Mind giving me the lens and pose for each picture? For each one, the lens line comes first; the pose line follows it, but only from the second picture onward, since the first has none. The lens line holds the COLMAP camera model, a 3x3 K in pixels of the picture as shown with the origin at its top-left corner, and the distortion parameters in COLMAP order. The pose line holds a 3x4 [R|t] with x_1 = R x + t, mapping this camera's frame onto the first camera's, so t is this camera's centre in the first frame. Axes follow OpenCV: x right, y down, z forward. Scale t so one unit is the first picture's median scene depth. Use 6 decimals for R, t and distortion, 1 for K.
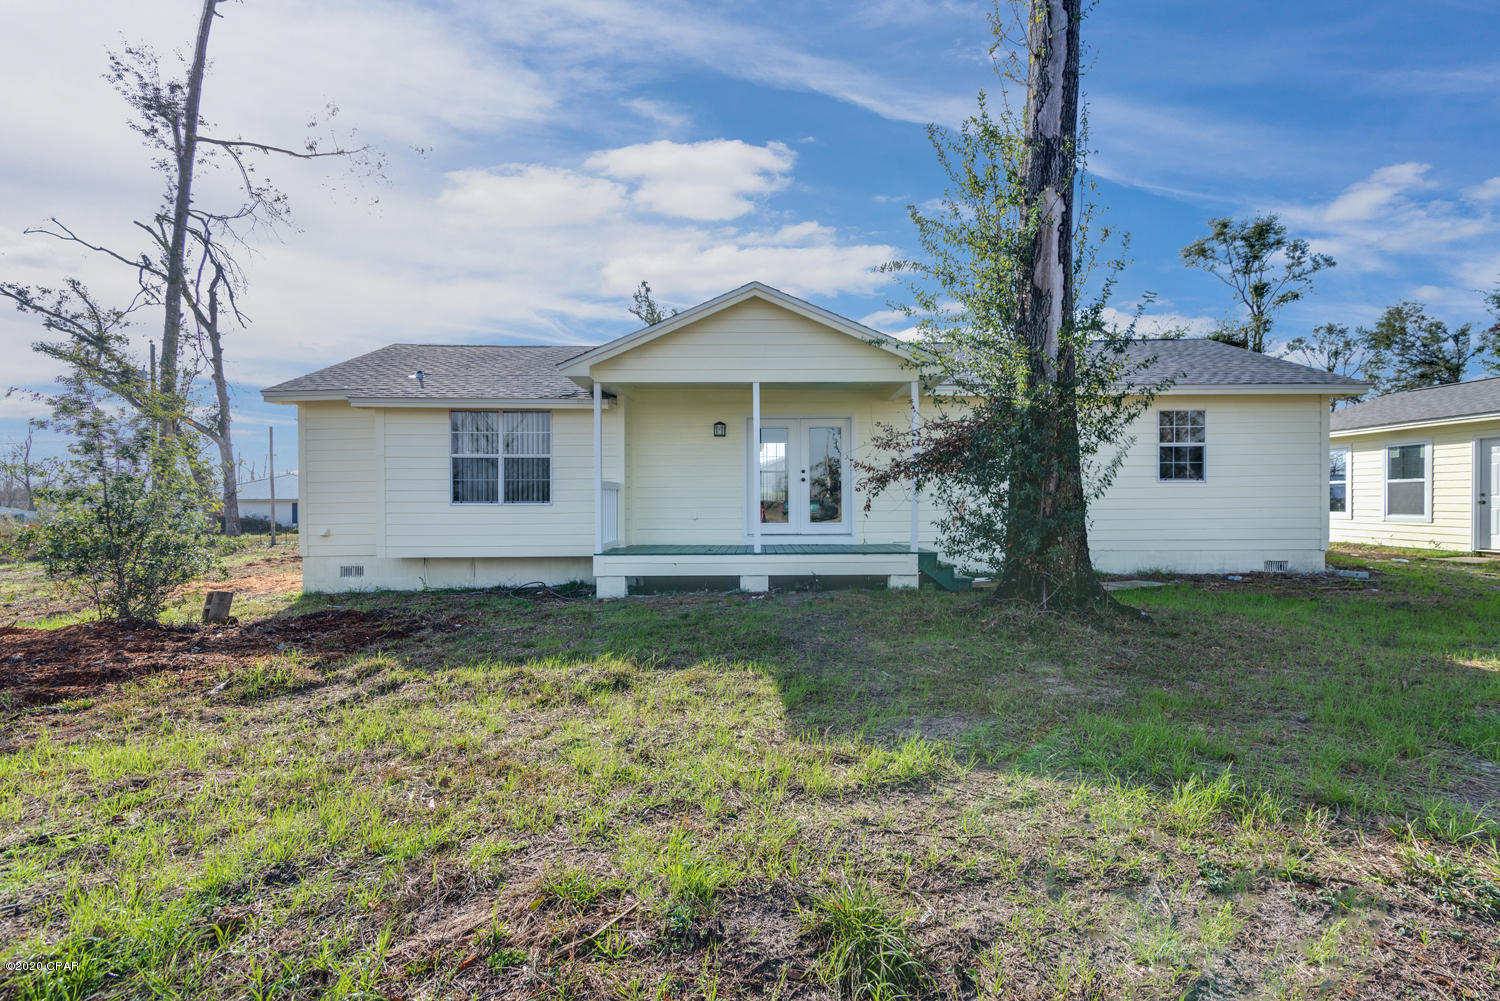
lens RADIAL K [[687.2, 0, 762.9], [0, 687.2, 508.5], [0, 0, 1]] dist [0.012059, -0.001100]
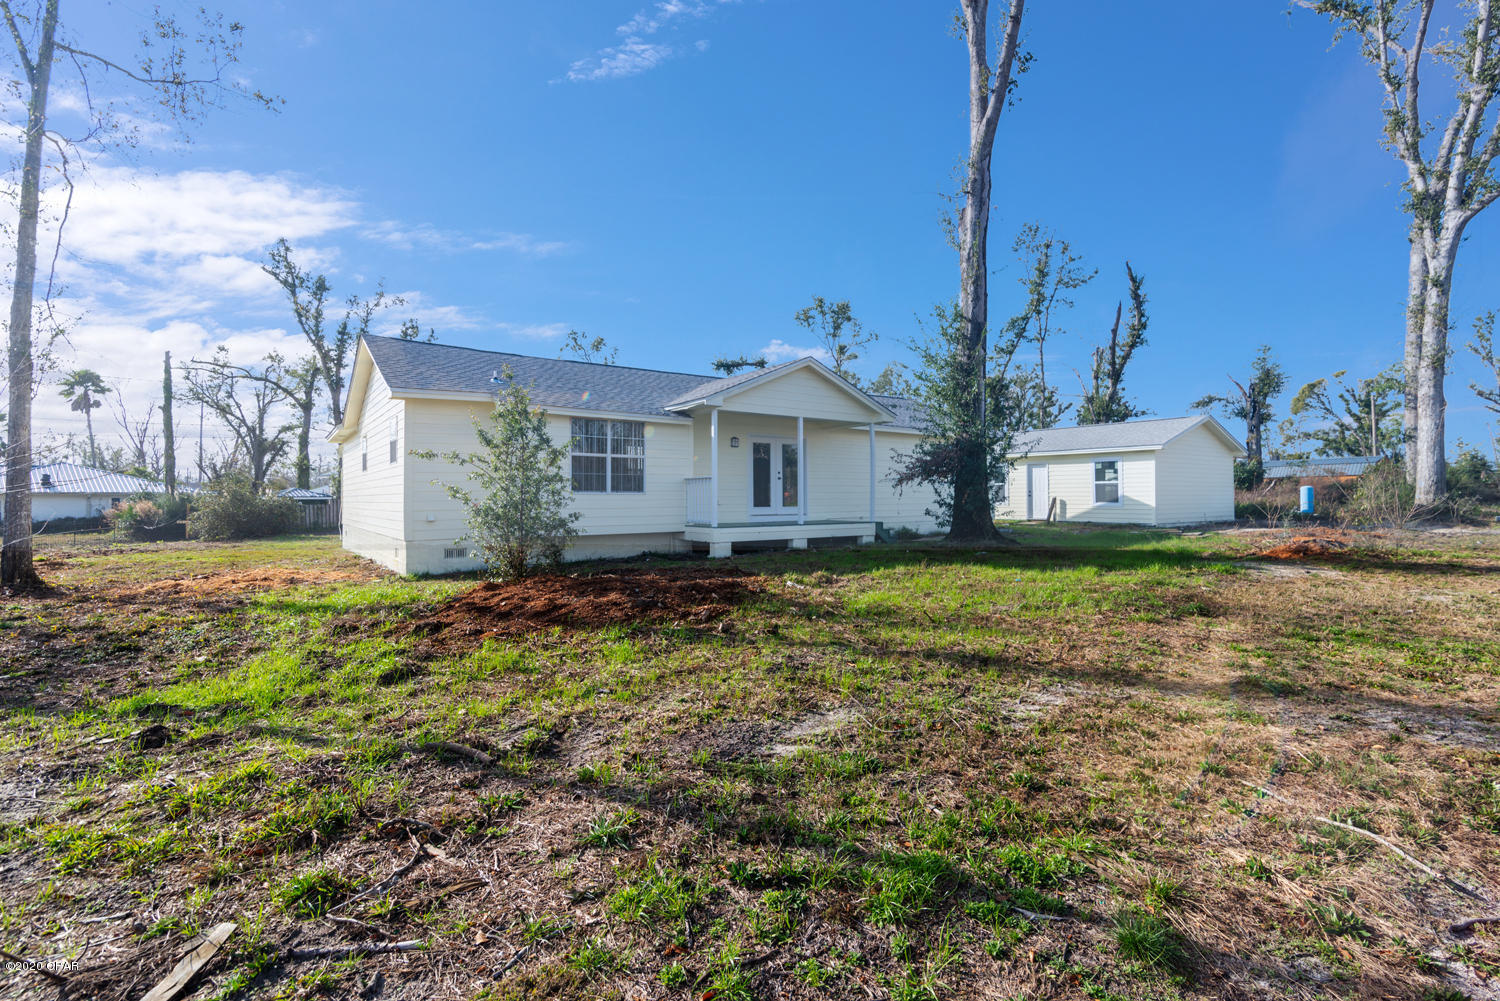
lens RADIAL K [[688.4, 0, 765.9], [0, 688.4, 495.7], [0, 0, 1]] dist [0.015992, -0.001290]
pose [[0.806337, 0.003963, 0.591442, -0.907928], [0.005050, 0.999895, -0.013585, 0.017800], [-0.591434, 0.013941, 0.806233, -0.210462]]
